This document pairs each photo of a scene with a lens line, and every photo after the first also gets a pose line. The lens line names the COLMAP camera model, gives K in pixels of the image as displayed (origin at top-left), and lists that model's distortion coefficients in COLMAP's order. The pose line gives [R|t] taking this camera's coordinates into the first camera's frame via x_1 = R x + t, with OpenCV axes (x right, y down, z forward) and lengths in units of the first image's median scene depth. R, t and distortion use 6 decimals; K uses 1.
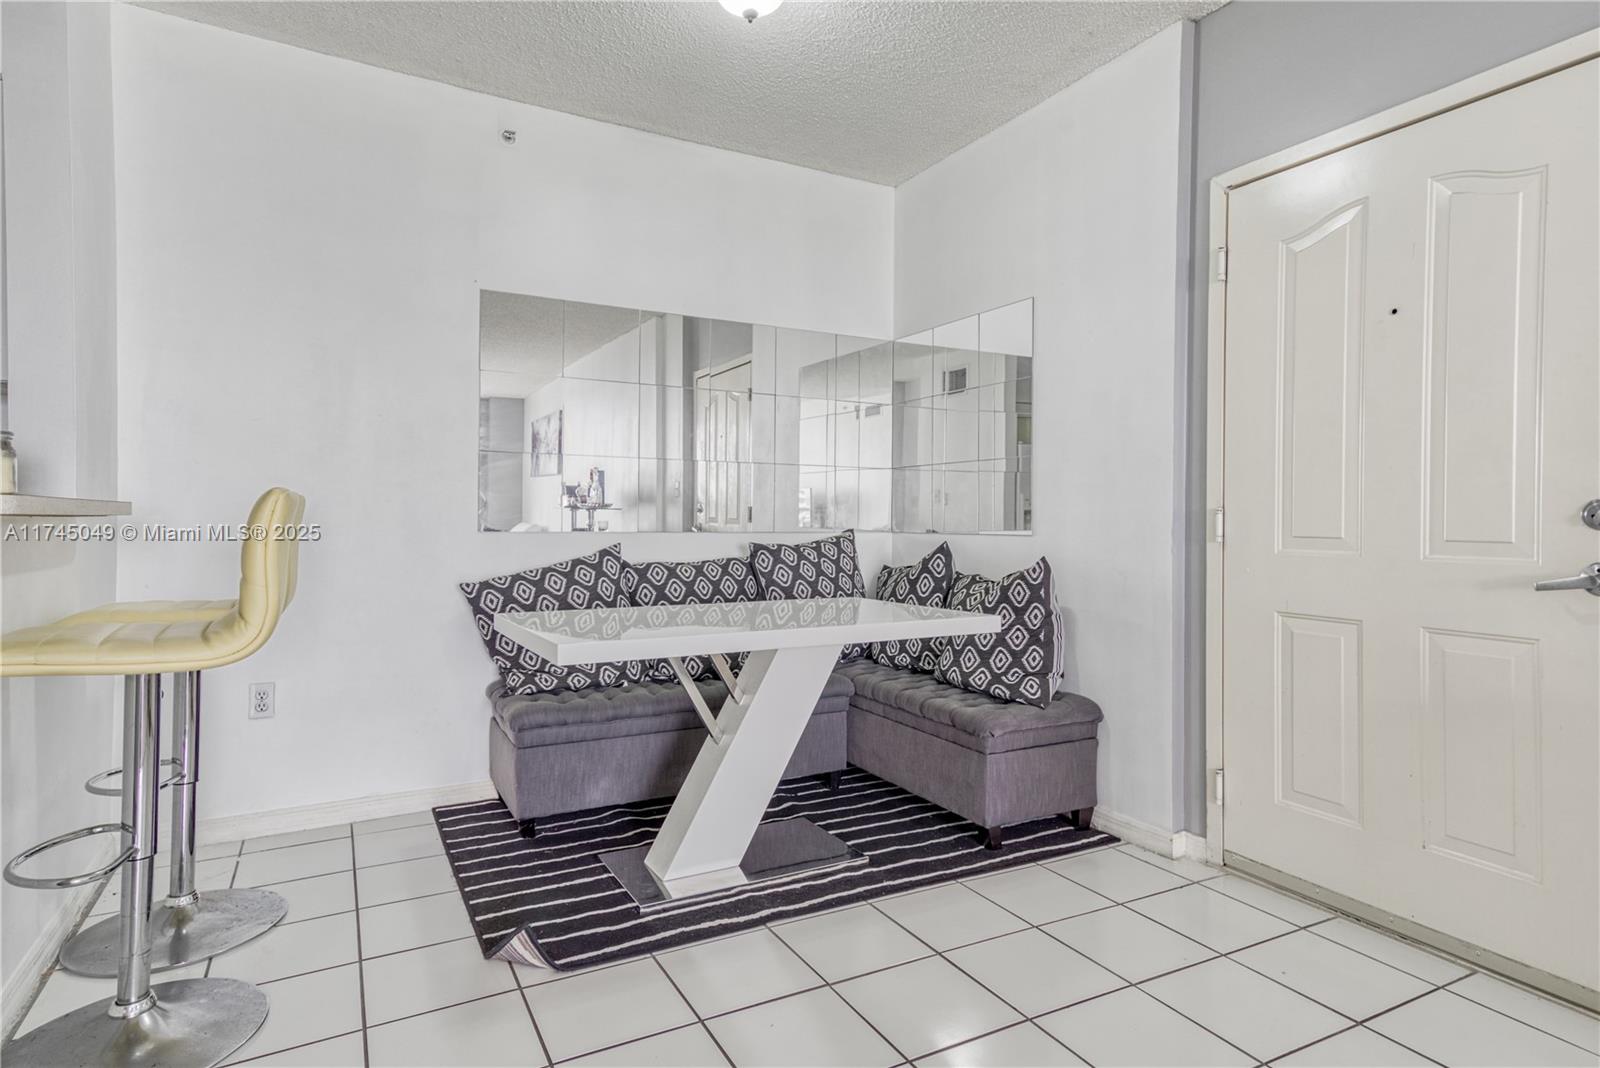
lens RADIAL K [[871.4, 0, 798.4], [0, 871.4, 532.5], [0, 0, 1]] dist [0.002342, 0.000173]
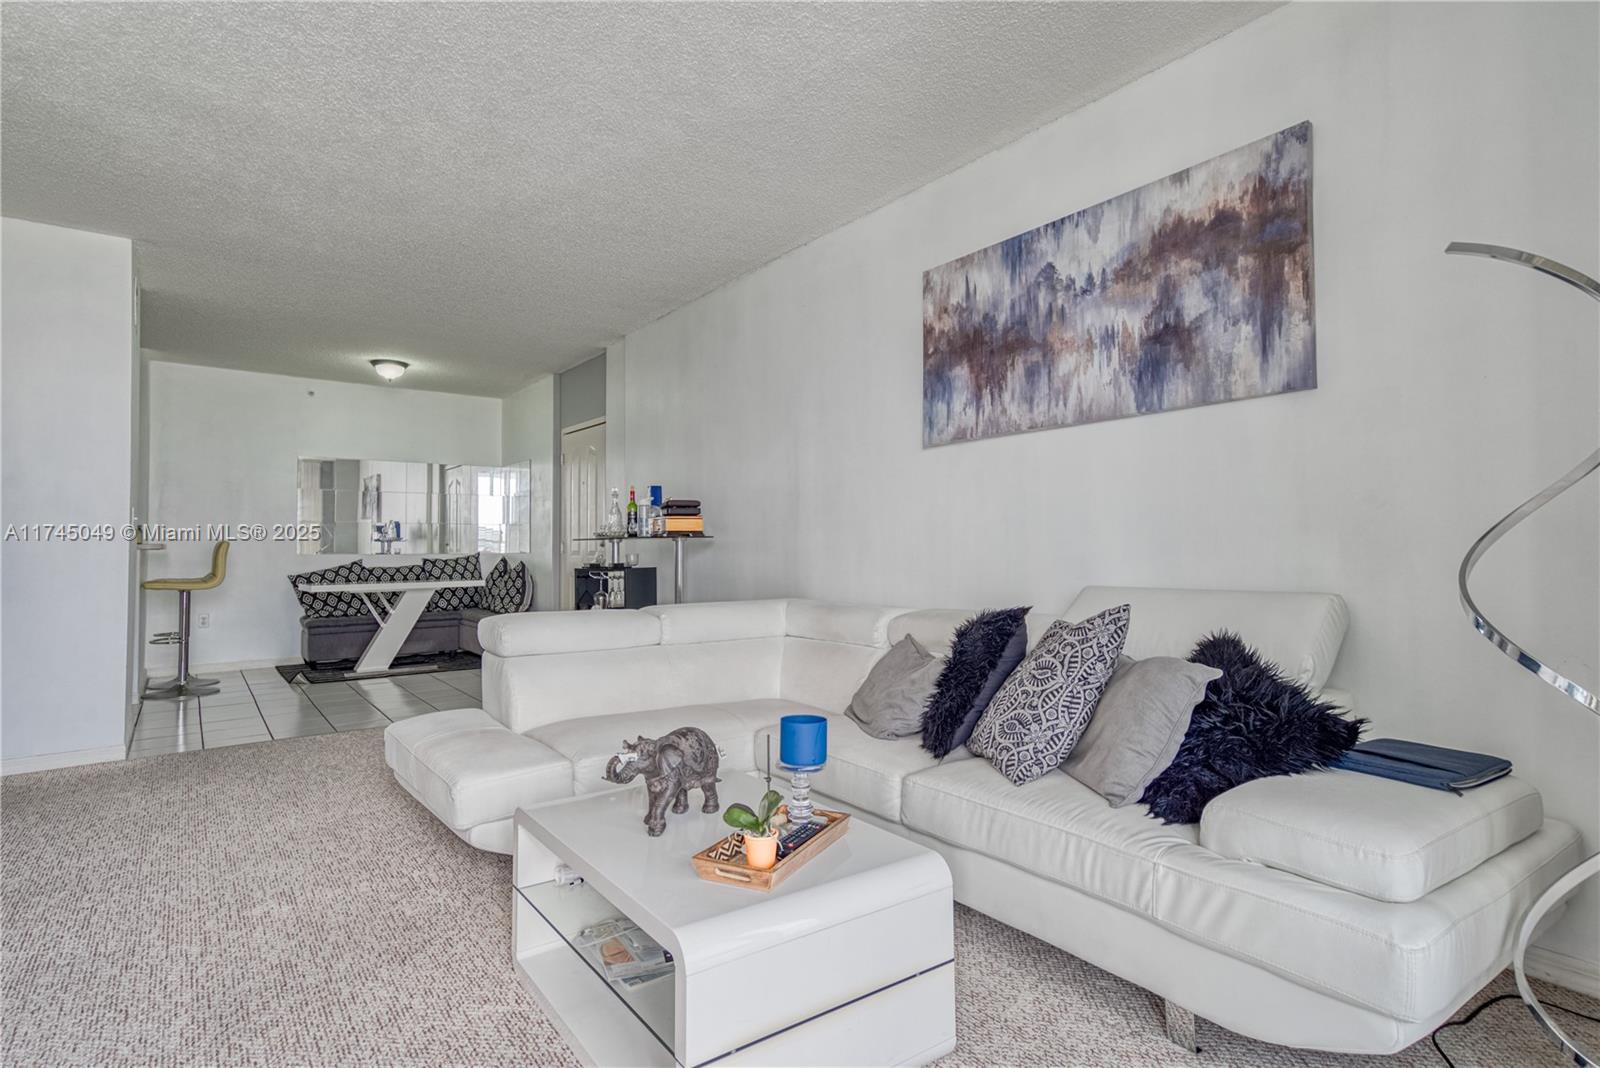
lens RADIAL K [[871.4, 0, 800.9], [0, 871.4, 522.6], [0, 0, 1]] dist [0.002342, 0.000173]
pose [[0.992214, -0.012088, 0.123957, 0.699539], [0.016490, 0.999267, -0.034548, 0.014609], [-0.123448, 0.036323, 0.991686, -1.530837]]
